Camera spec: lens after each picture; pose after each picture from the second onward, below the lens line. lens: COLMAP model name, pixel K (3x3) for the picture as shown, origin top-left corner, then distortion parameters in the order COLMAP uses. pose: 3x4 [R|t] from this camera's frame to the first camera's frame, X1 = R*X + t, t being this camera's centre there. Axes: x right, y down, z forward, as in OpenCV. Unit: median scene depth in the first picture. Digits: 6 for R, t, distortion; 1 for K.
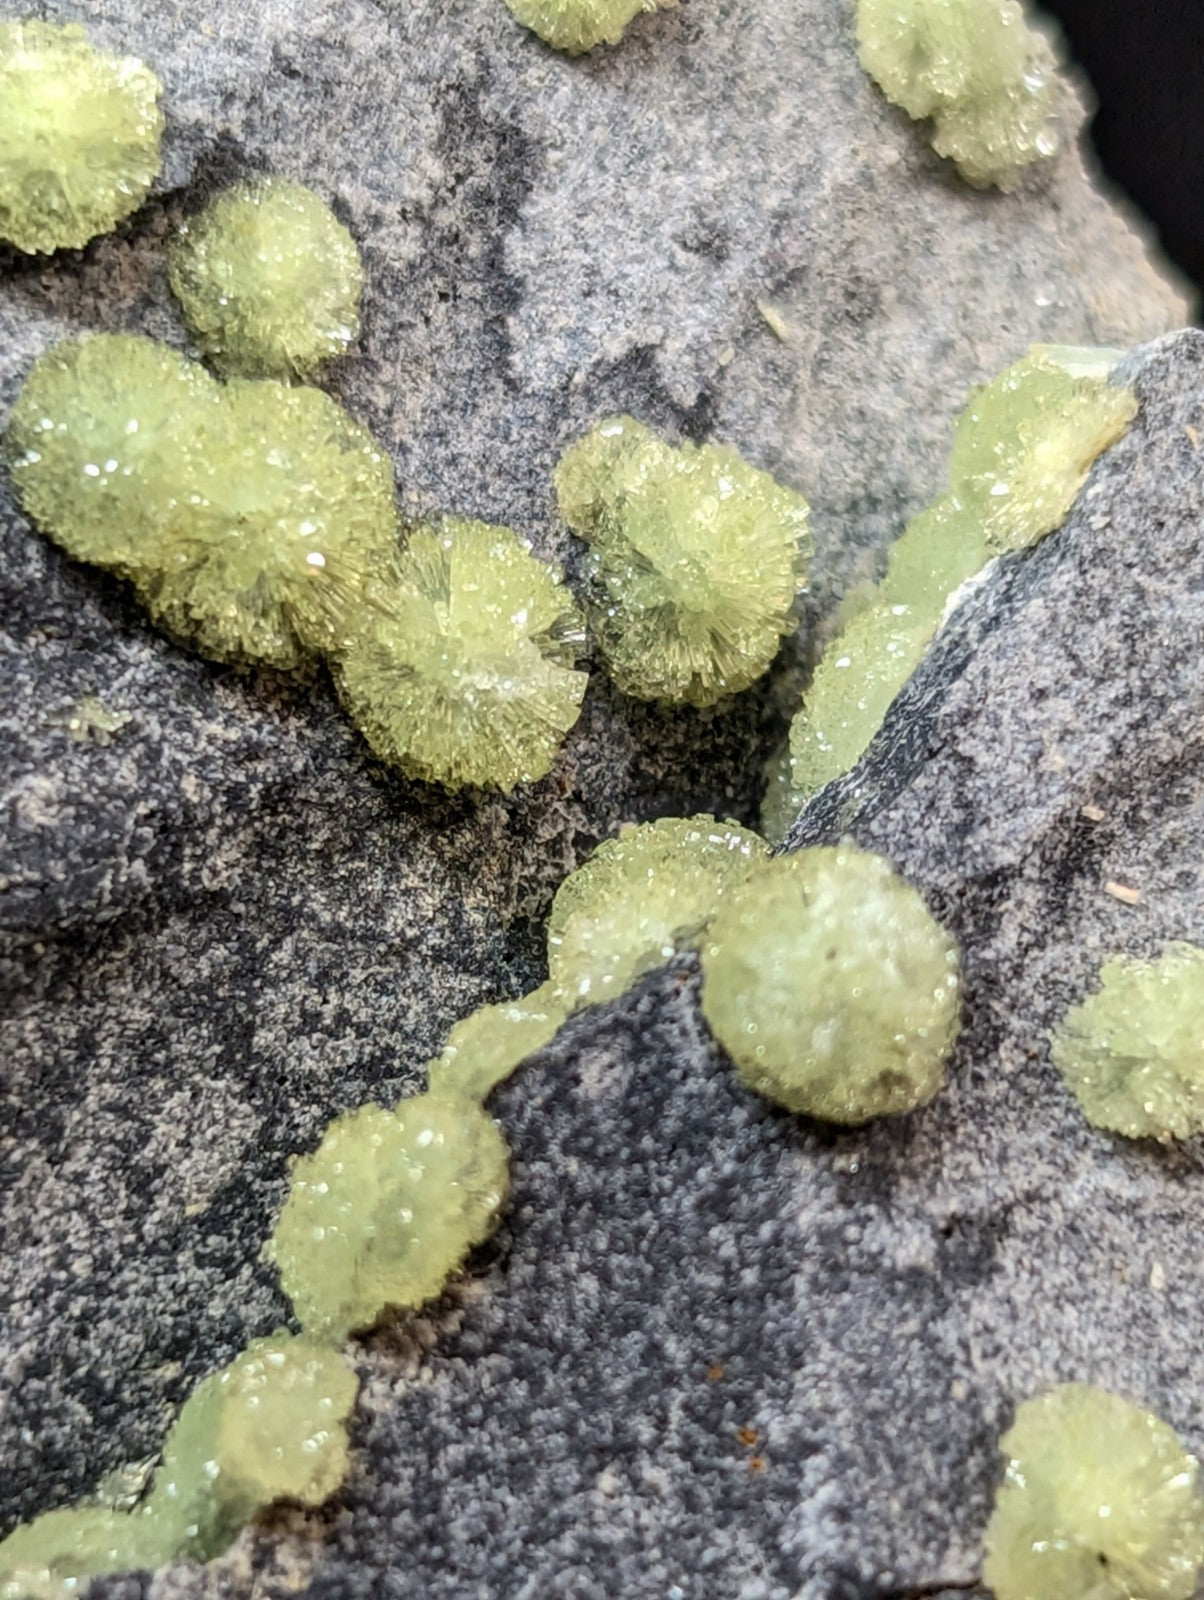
lens RADIAL K [[5149.1, 0, 627.4], [0, 5149.1, 876.0], [0, 0, 1]] dist [0.228724, 0.000000]
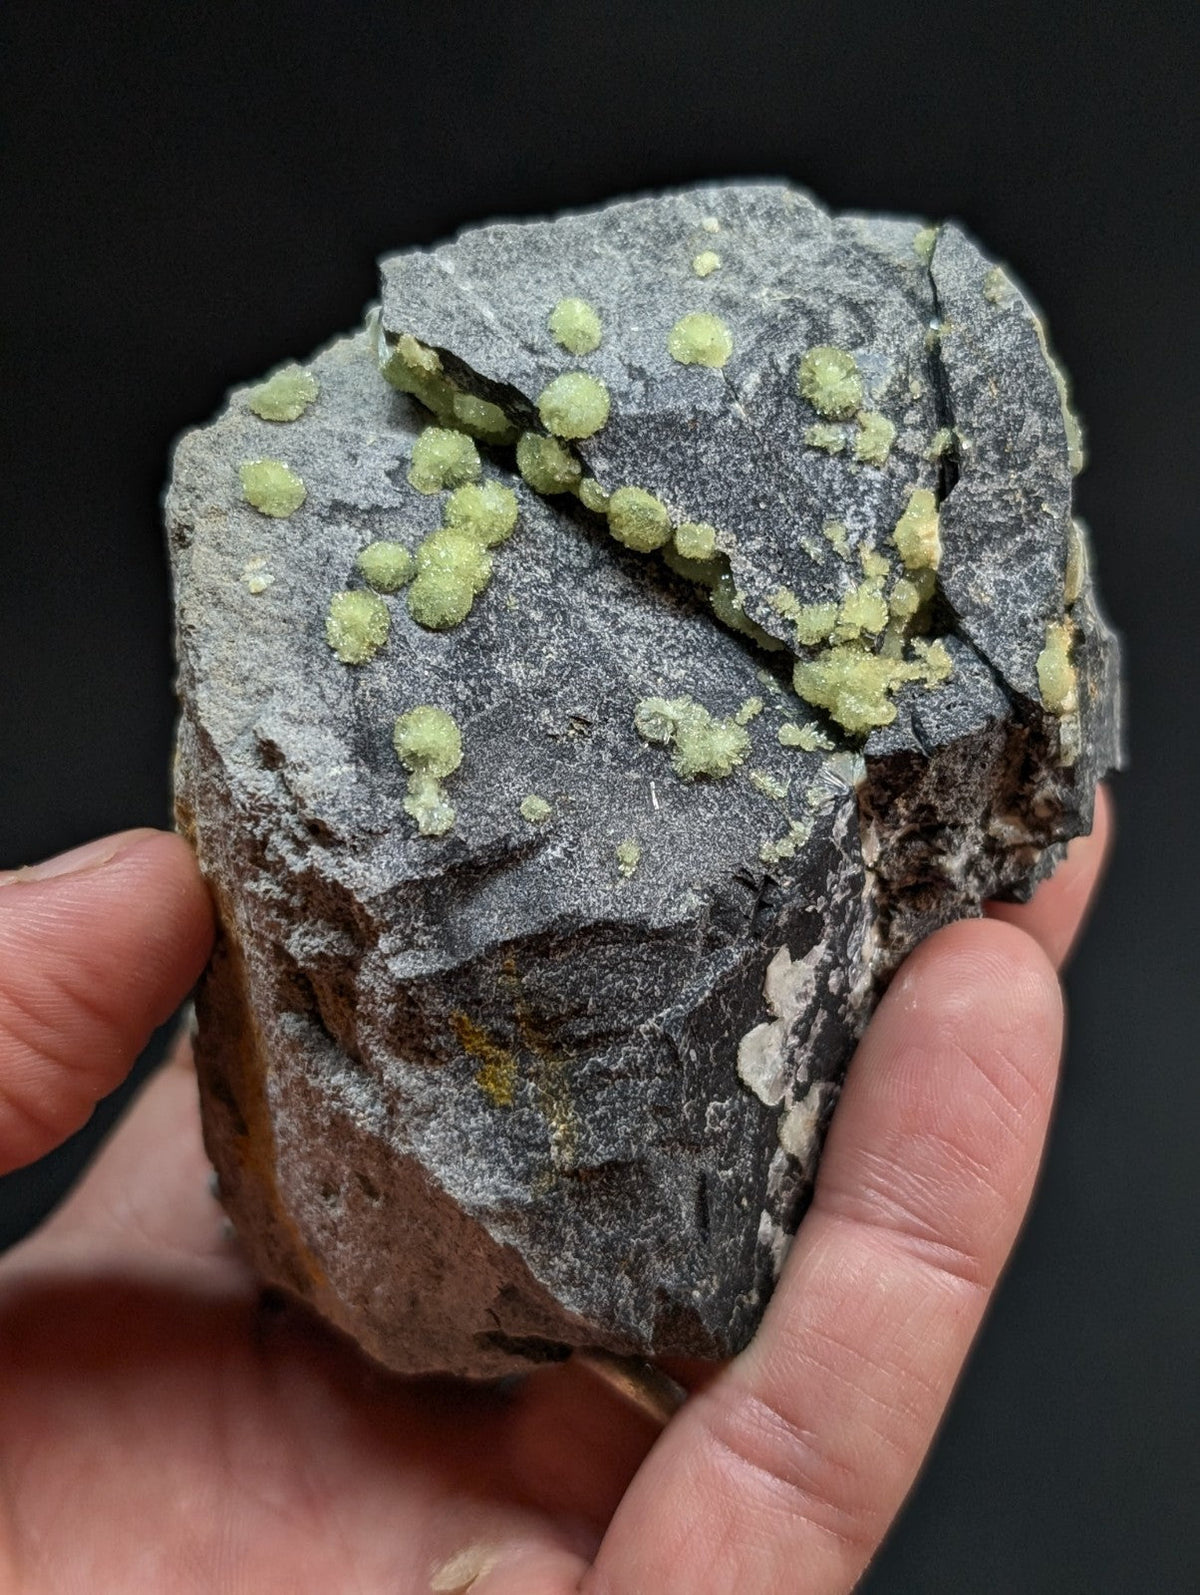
lens RADIAL K [[2151.1, 0, 602.6], [0, 2151.1, 772.7], [0, 0, 1]] dist [0.122597, 0.000000]
pose [[-0.057541, -0.996136, 0.066341, -0.331093], [0.955295, -0.035635, 0.293498, -0.429040], [-0.290000, 0.080263, 0.953655, -0.502960]]
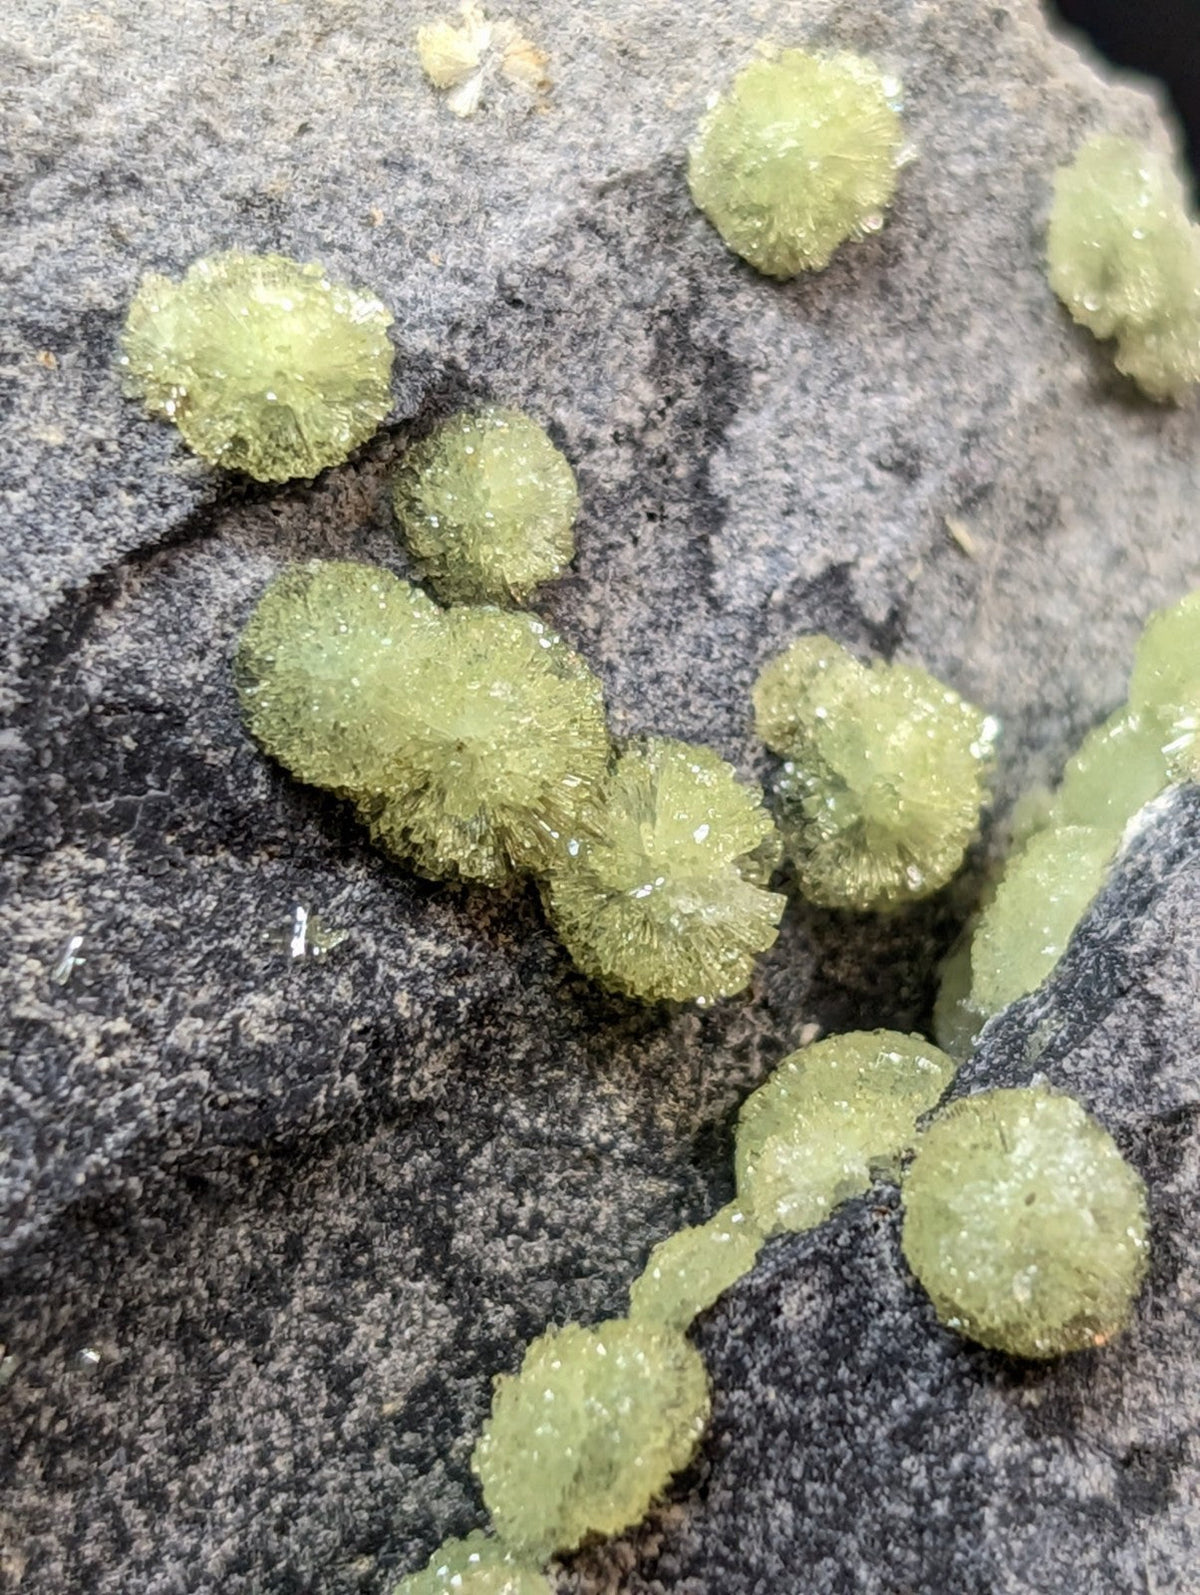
lens RADIAL K [[5003.7, 0, 680.7], [0, 5003.7, 750.5], [0, 0, 1]] dist [0.180386, 0.000000]
pose [[0.998664, 0.029384, 0.042508, -0.072942], [-0.030997, 0.998805, 0.037797, -0.106654], [-0.041346, -0.039064, 0.998381, 0.001054]]
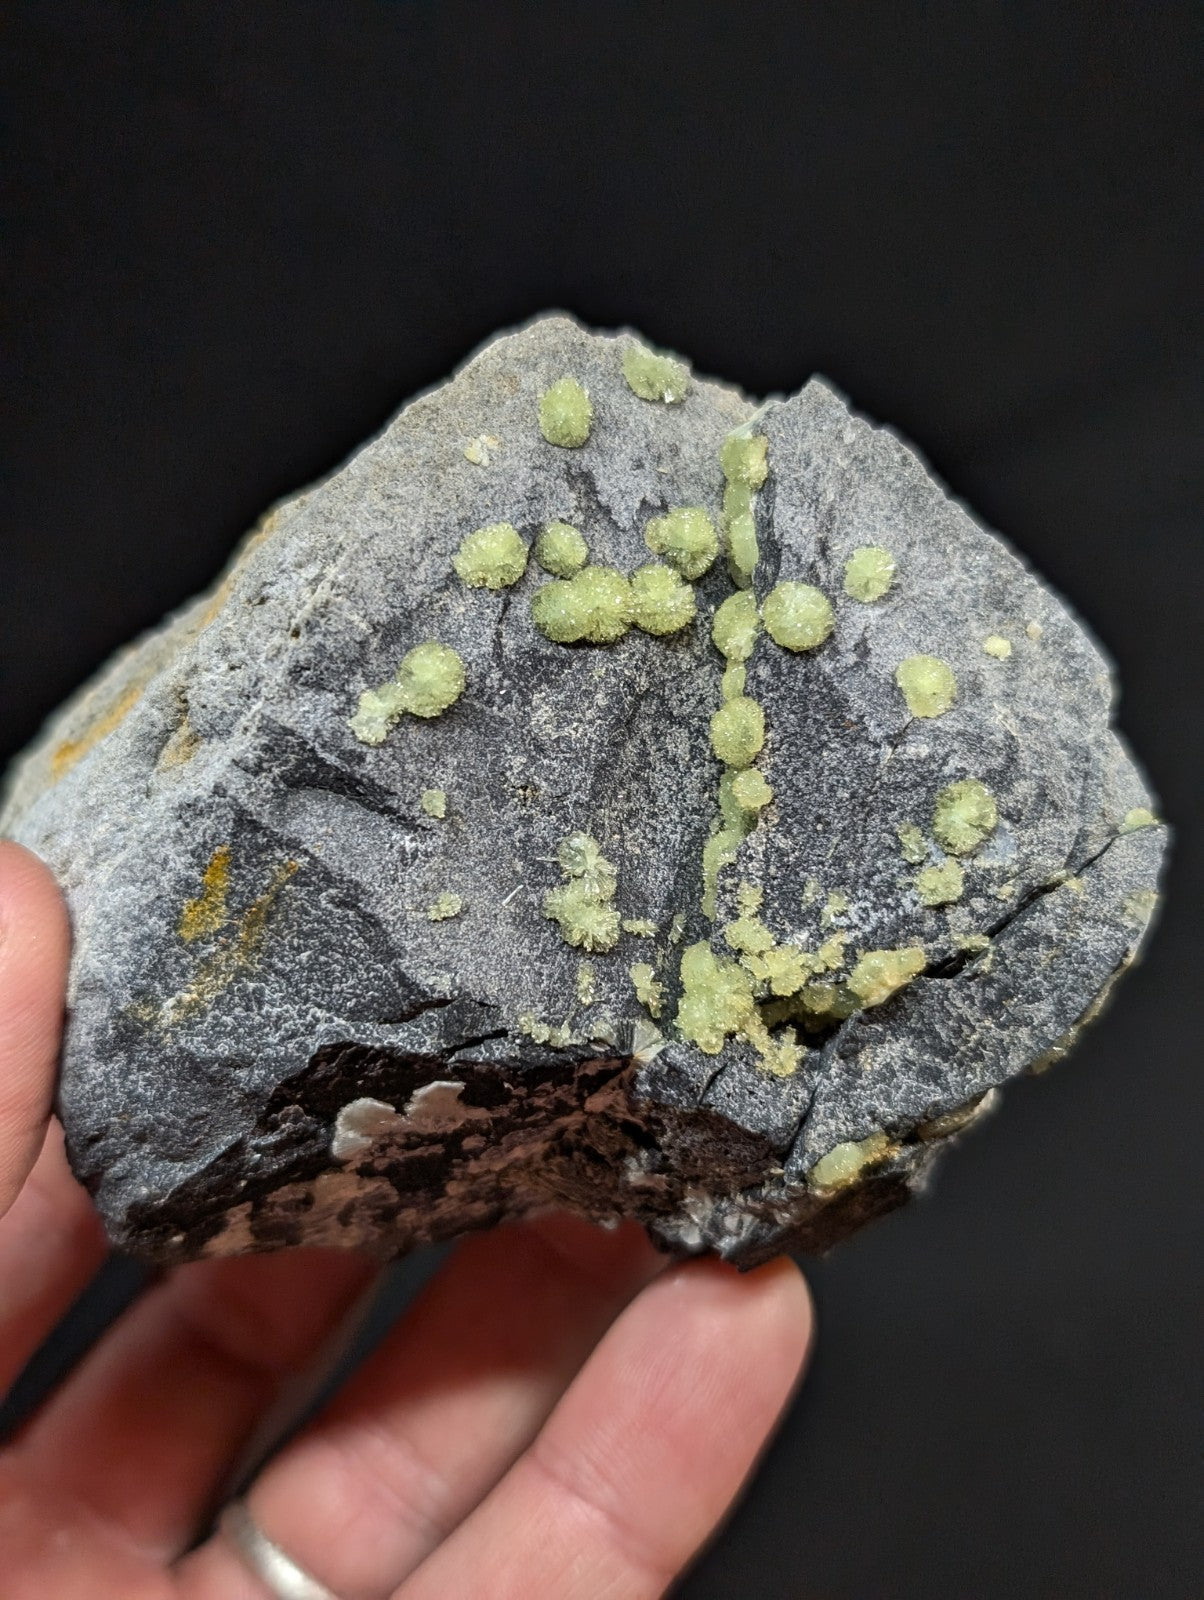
lens RADIAL K [[1784.7, 0, 572.5], [0, 1784.7, 801.7], [0, 0, 1]] dist [0.095343, 0.000000]
pose [[0.804647, -0.593711, 0.007161, -0.182689], [0.576485, 0.784075, 0.229979, -0.267911], [-0.142156, -0.180924, 0.973169, -0.294801]]
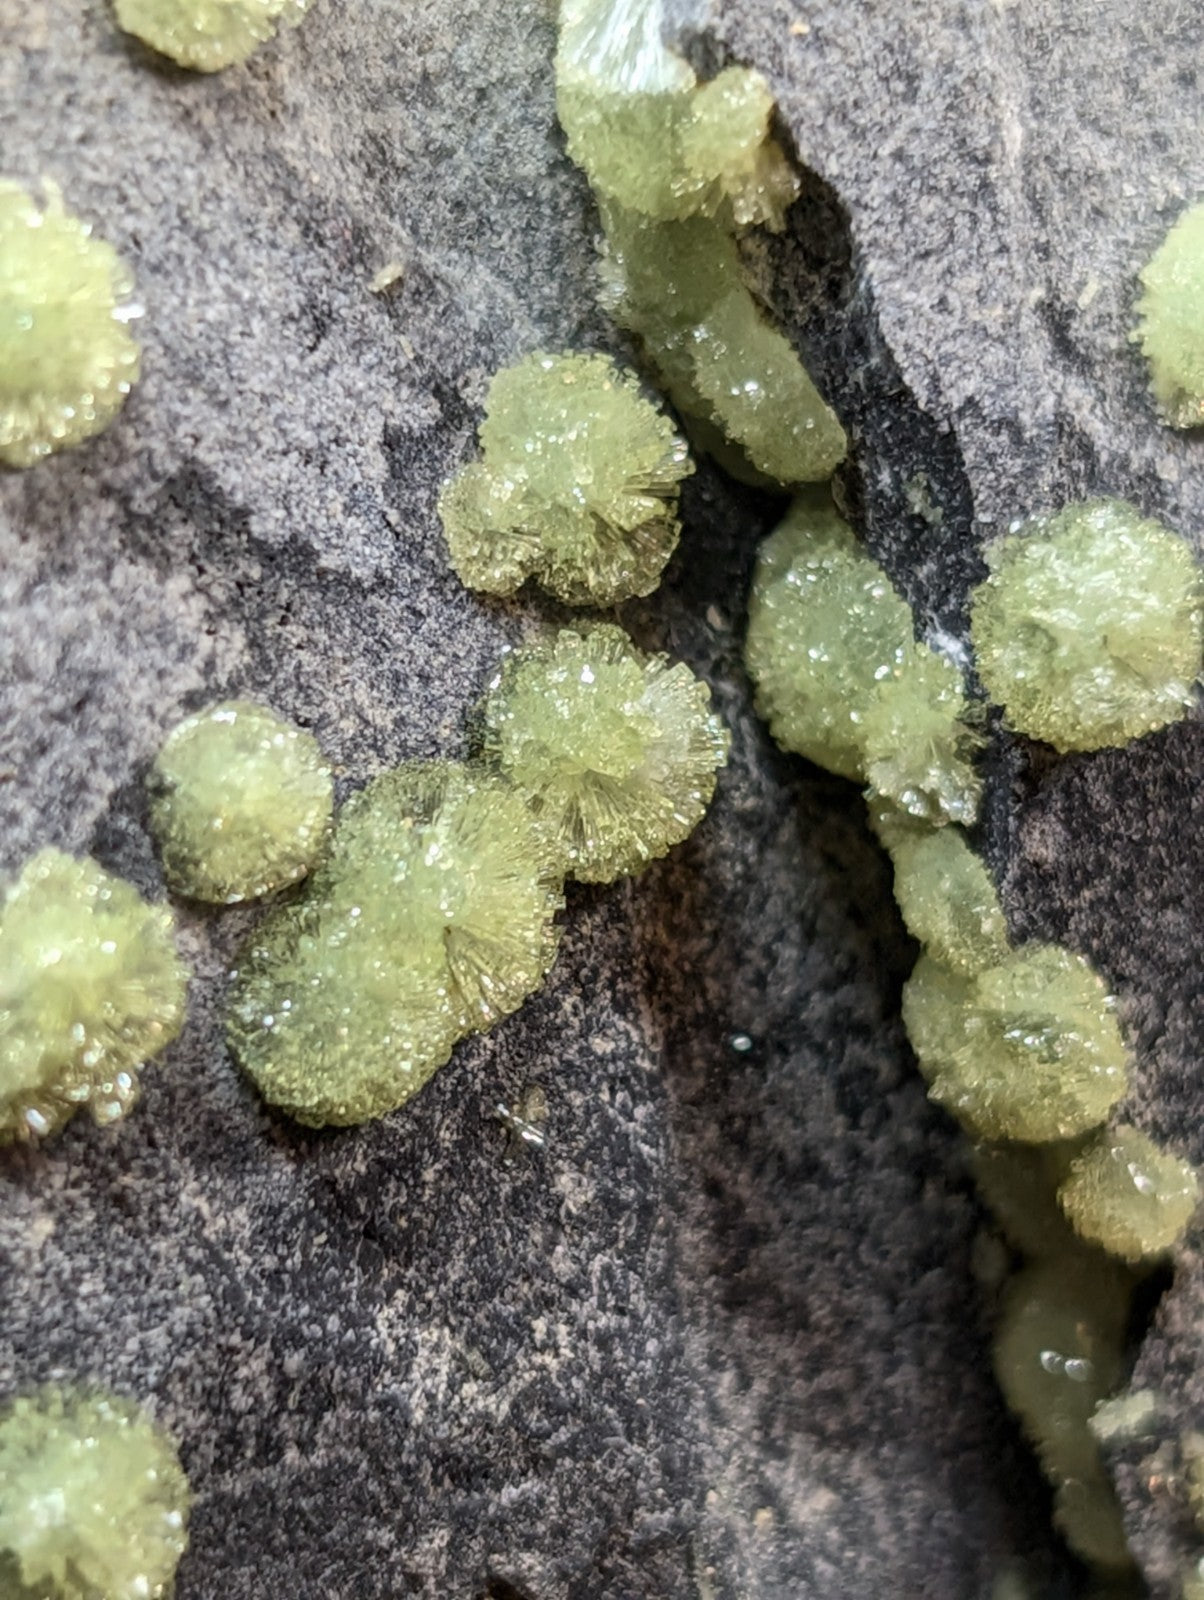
lens RADIAL K [[5149.1, 0, 530.6], [0, 5149.1, 812.7], [0, 0, 1]] dist [0.228724, 0.000000]
pose [[0.495974, -0.858356, -0.131279, 0.087339], [0.691998, 0.299382, 0.656893, -0.732645], [-0.524546, -0.416647, 0.742467, 0.241724]]
